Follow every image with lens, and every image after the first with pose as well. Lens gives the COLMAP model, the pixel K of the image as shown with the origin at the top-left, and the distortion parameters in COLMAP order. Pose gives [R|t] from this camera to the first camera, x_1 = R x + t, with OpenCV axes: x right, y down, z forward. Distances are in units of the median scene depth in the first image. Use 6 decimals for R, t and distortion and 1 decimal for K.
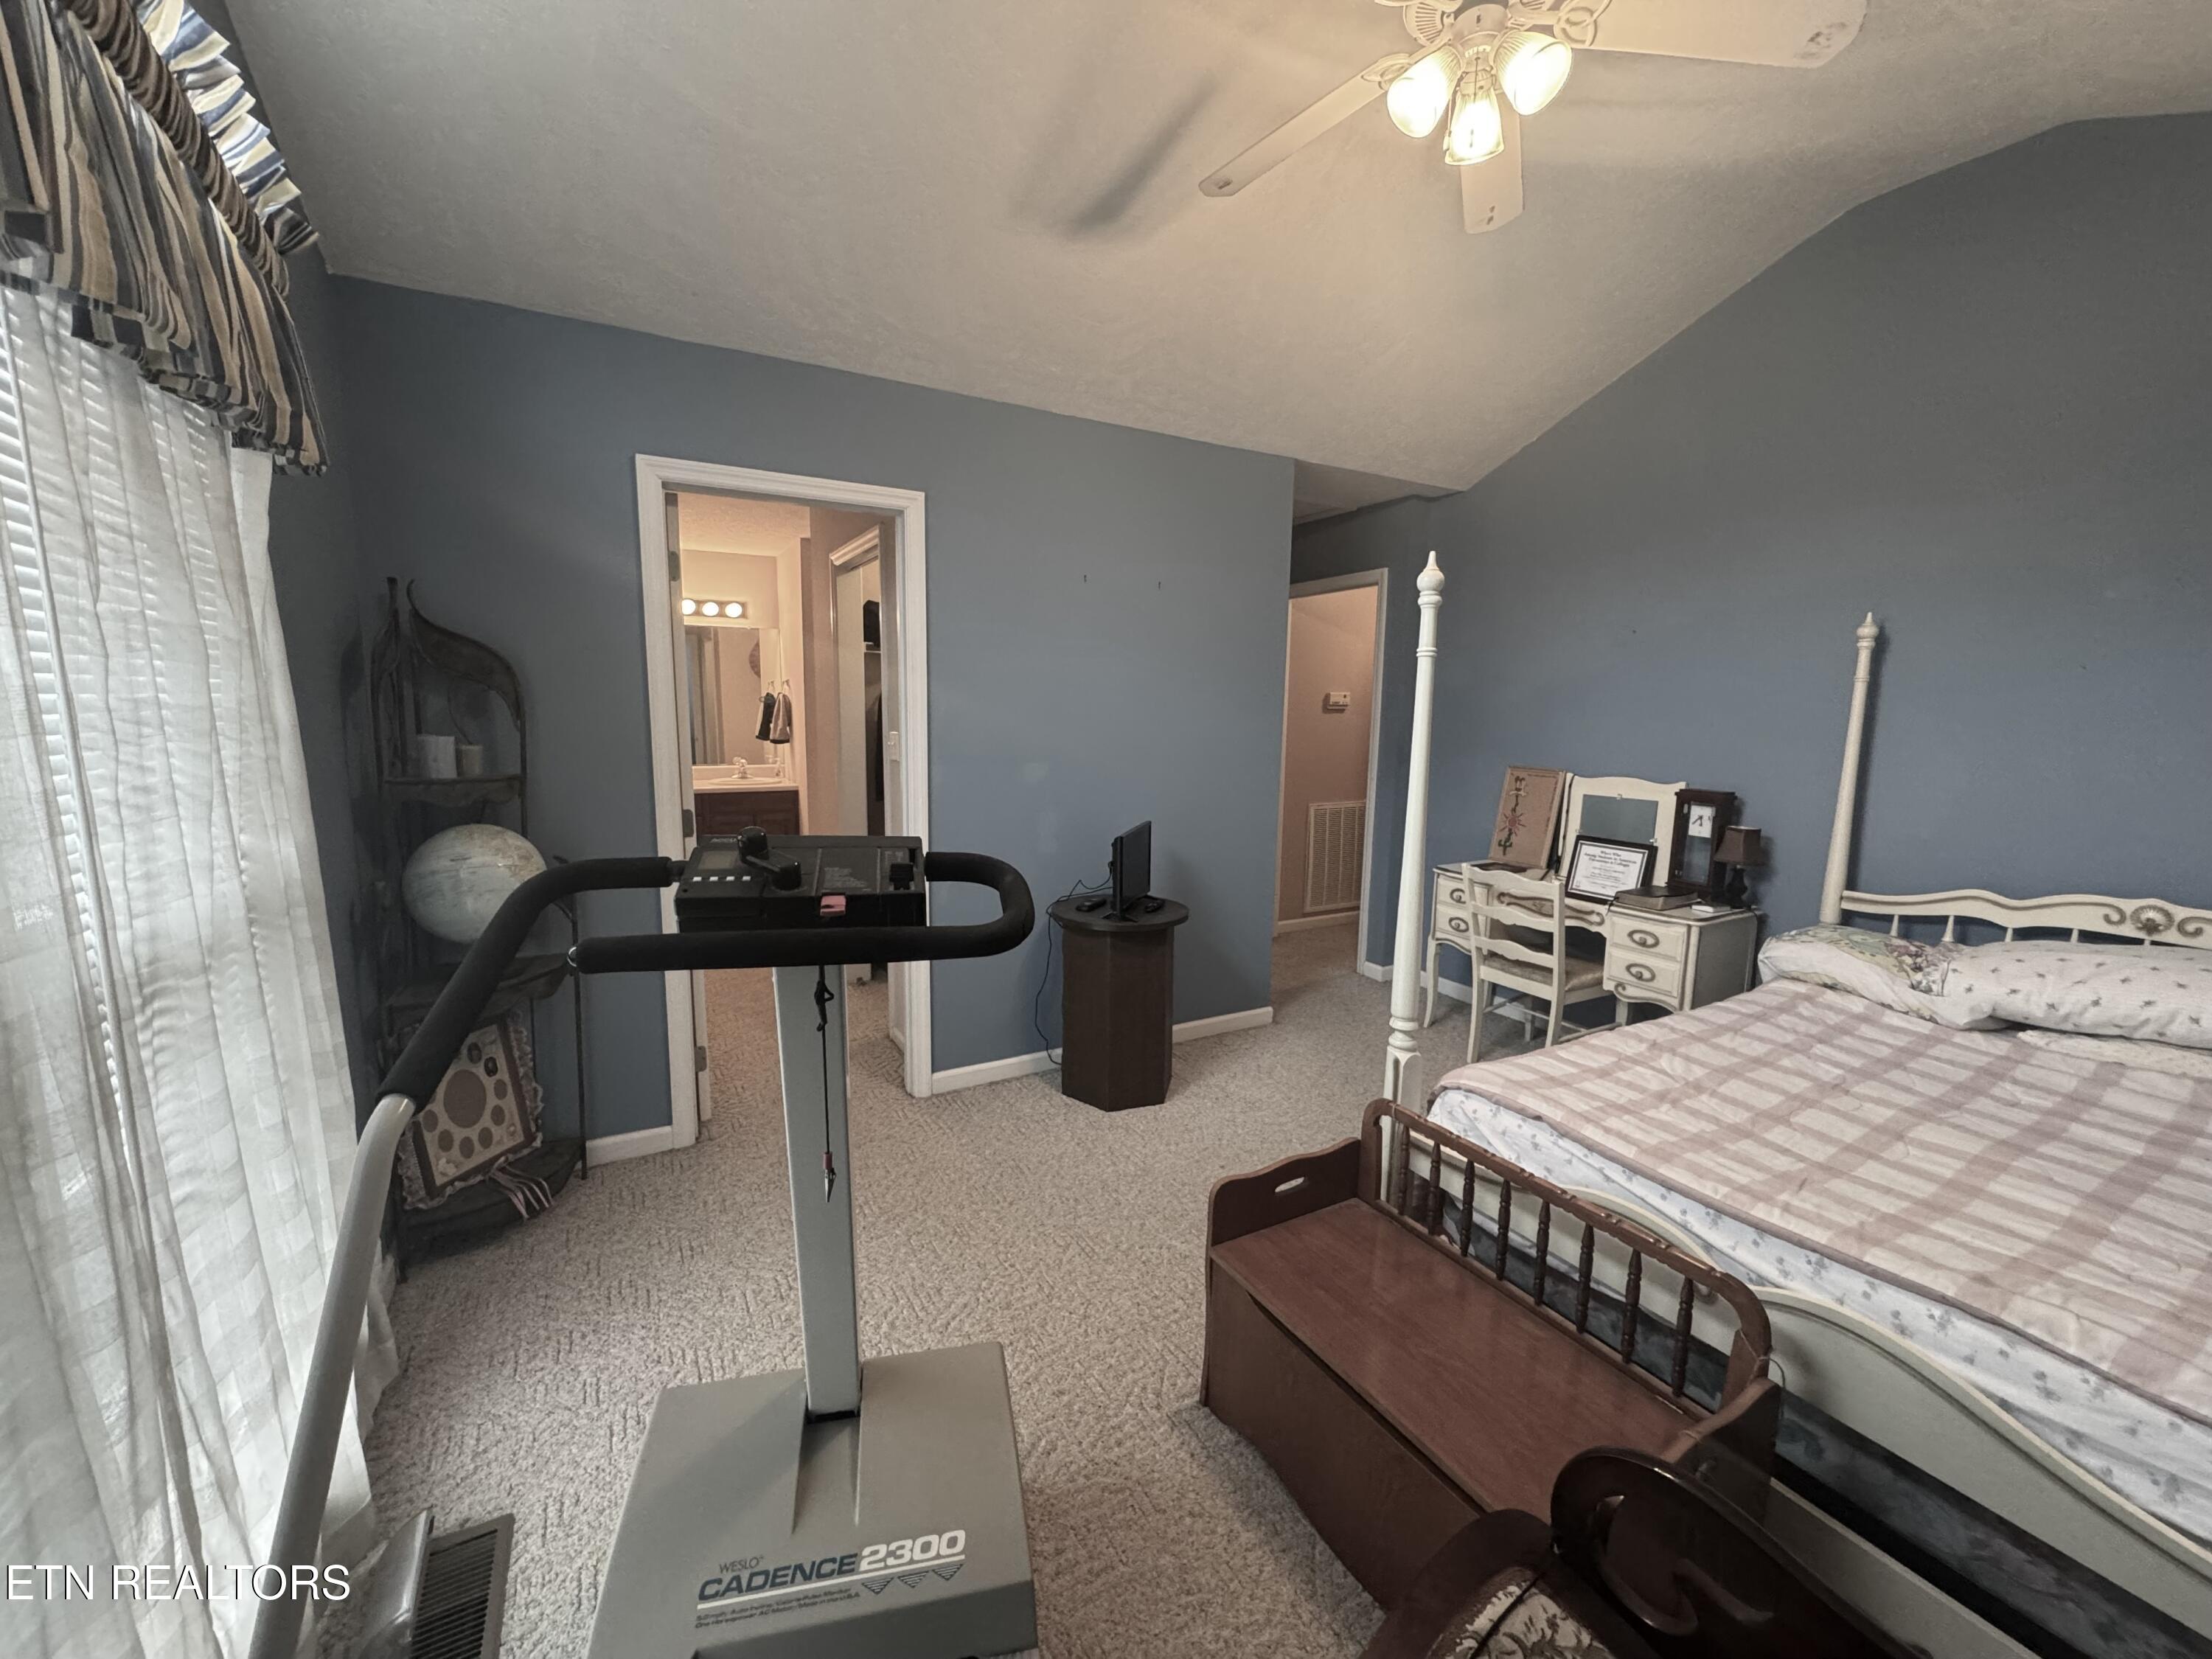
lens RADIAL K [[883.1, 0, 1104.4], [0, 883.1, 836.6], [0, 0, 1]] dist [-0.001970, -0.000340]
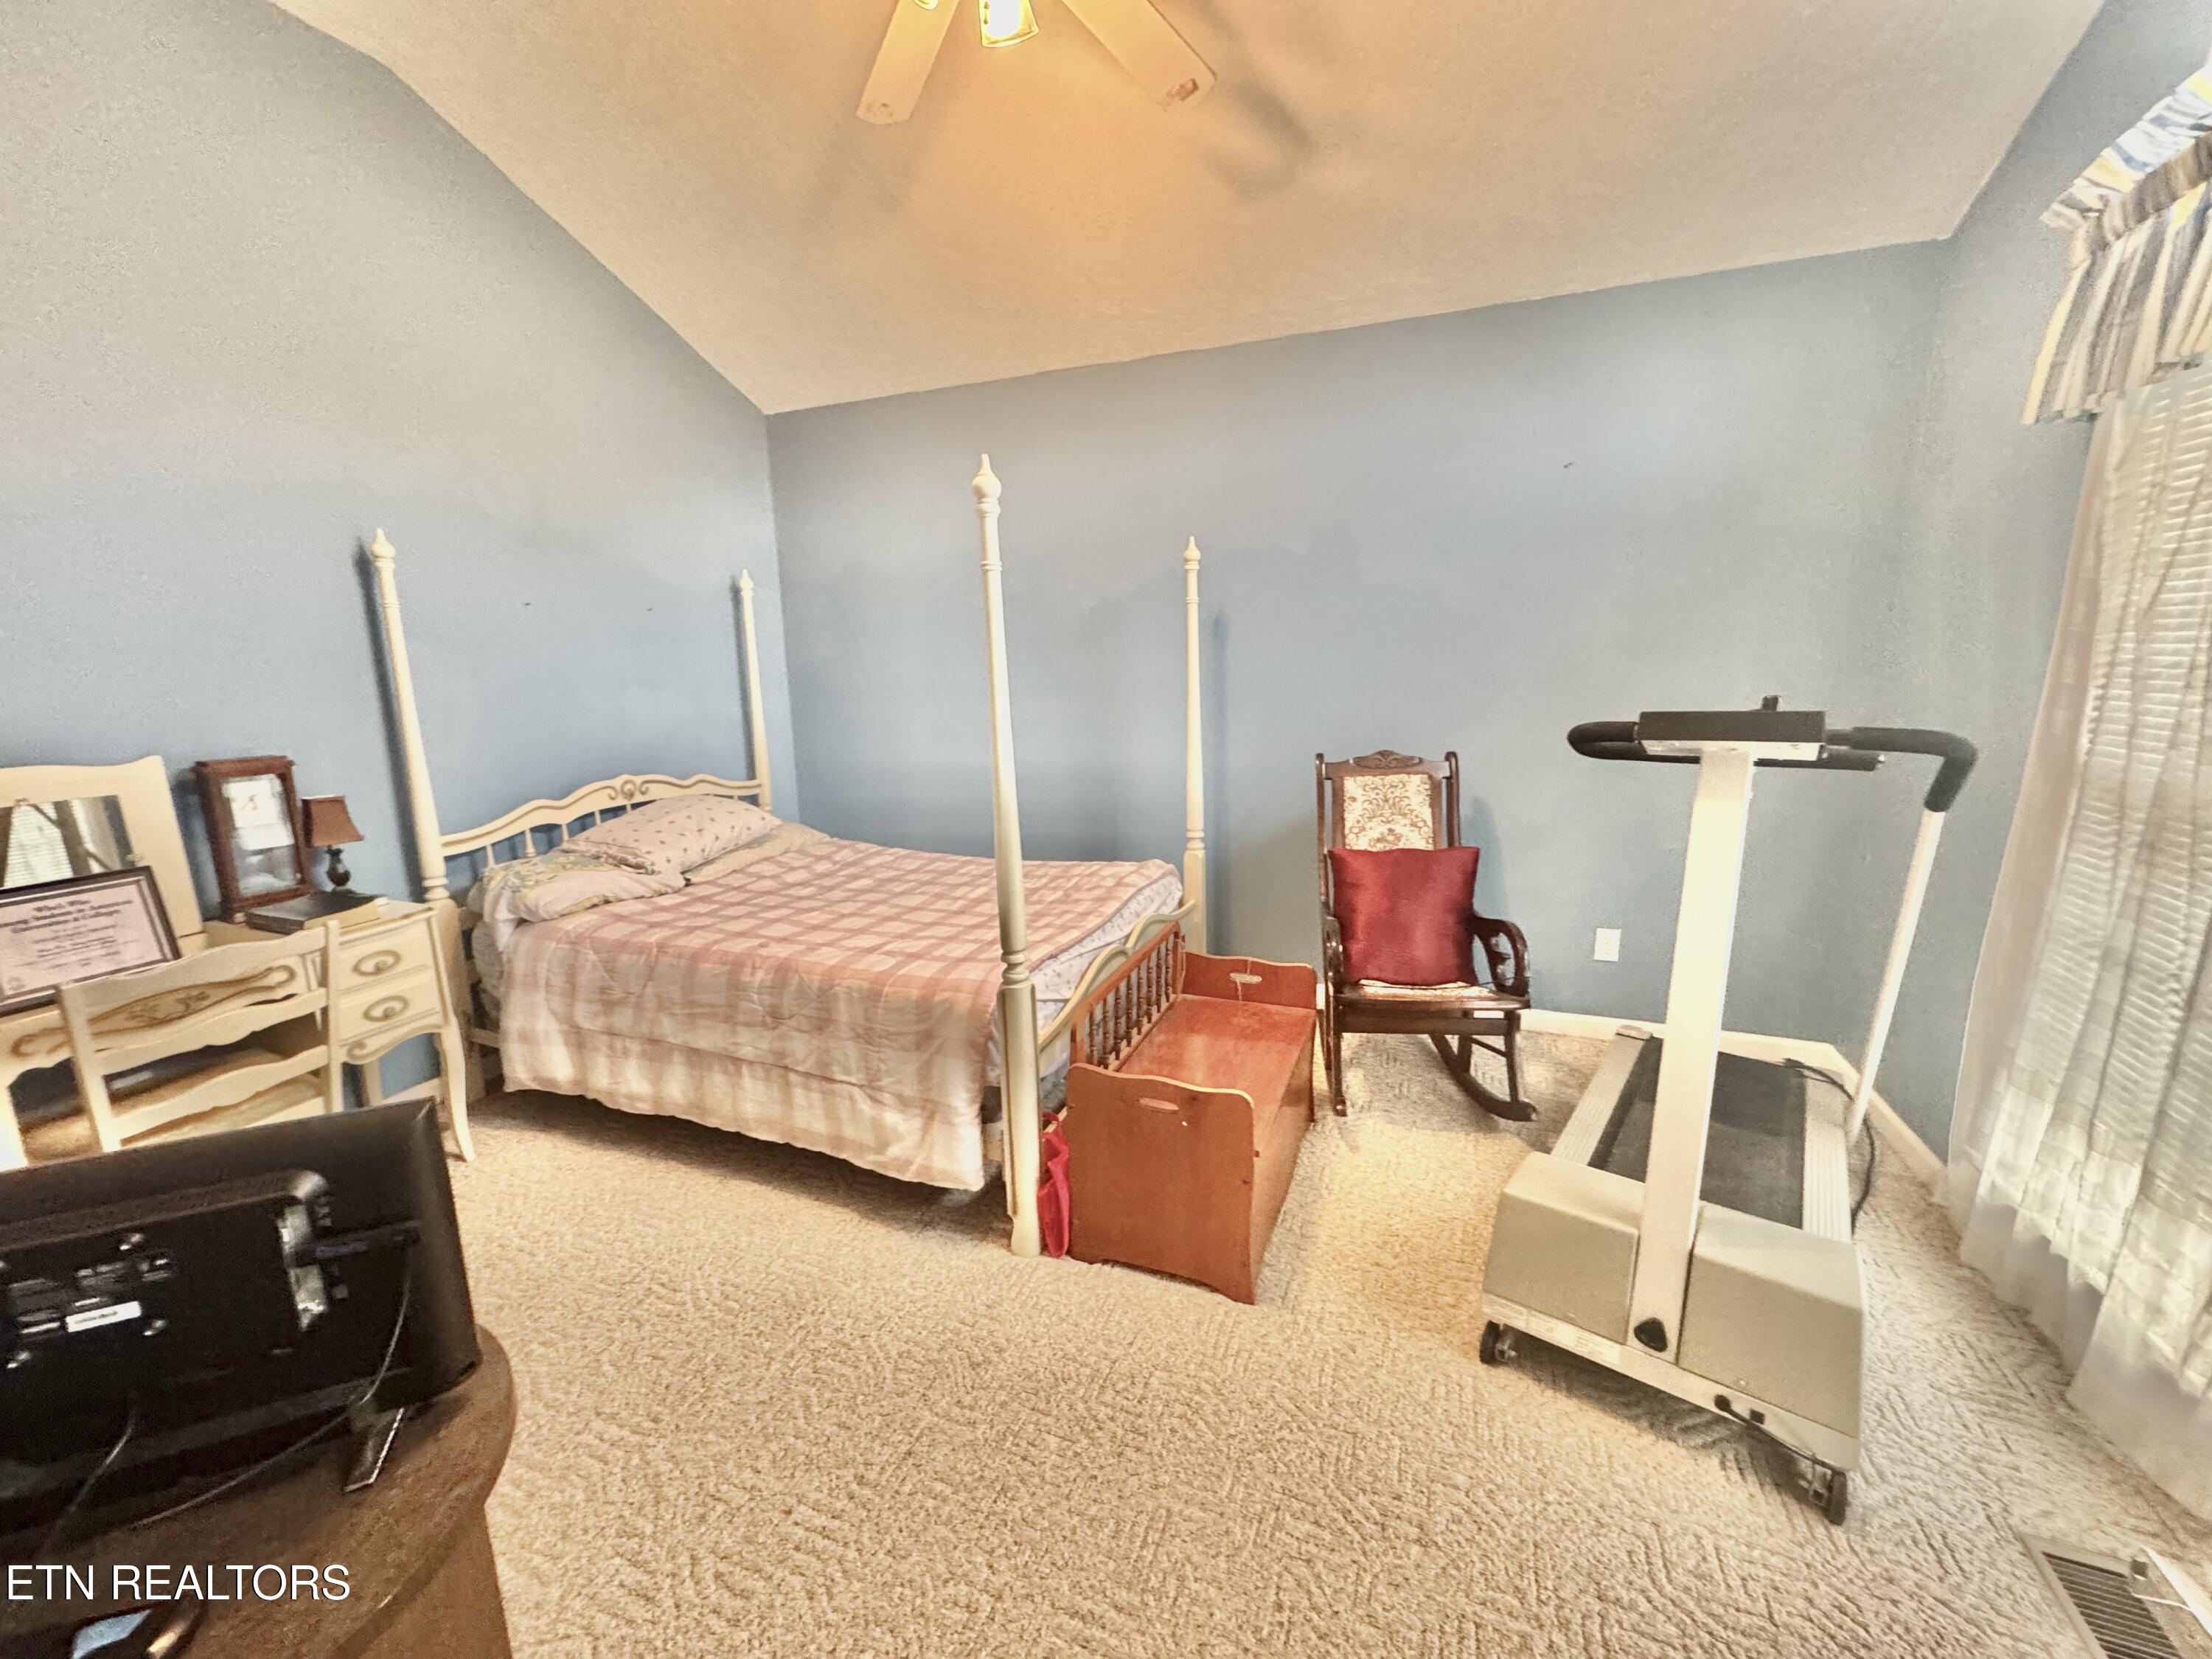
lens RADIAL K [[883.1, 0, 1103.3], [0, 883.1, 834.6], [0, 0, 1]] dist [-0.001970, -0.000340]
pose [[-0.629253, -0.158866, 0.760791, -0.403895], [0.121239, 0.946838, 0.297992, -0.177246], [-0.767686, 0.279750, -0.576540, 1.328679]]
